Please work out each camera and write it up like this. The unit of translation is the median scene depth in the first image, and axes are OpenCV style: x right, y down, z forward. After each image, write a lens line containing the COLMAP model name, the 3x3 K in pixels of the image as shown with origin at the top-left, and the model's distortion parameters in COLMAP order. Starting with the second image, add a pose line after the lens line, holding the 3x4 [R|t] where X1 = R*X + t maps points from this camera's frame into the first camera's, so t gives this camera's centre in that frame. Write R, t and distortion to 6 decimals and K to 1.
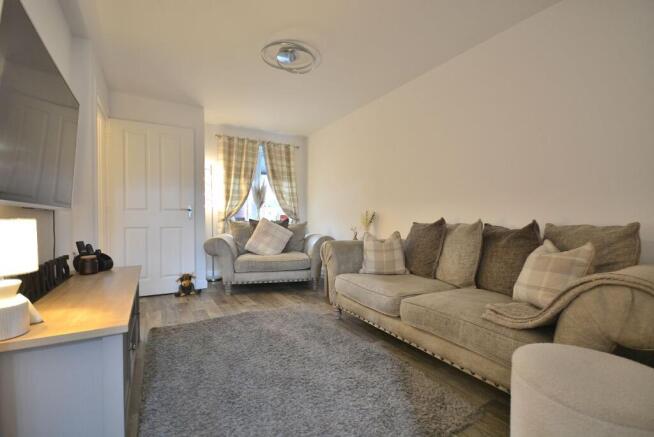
lens RADIAL K [[284.5, 0, 325.9], [0, 284.5, 219.6], [0, 0, 1]] dist [-0.003334, -0.003618]
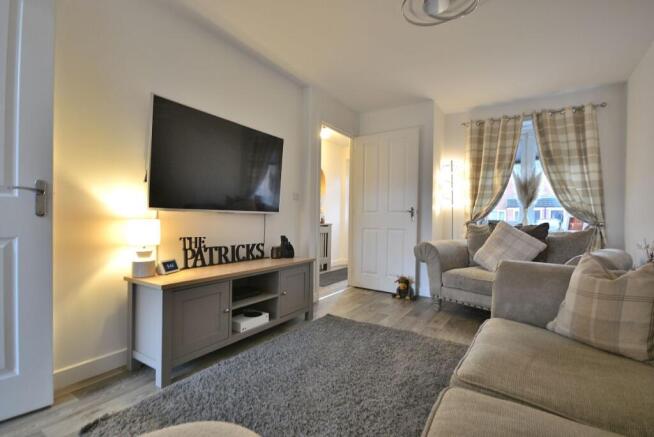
lens RADIAL K [[308.2, 0, 324.8], [0, 308.2, 218.1], [0, 0, 1]] dist [-0.002055, -0.000851]
pose [[0.436202, 0.007783, -0.899815, 0.262152], [-0.016668, 0.999861, 0.000568, -0.005843], [0.899694, 0.014750, 0.436271, 0.217349]]
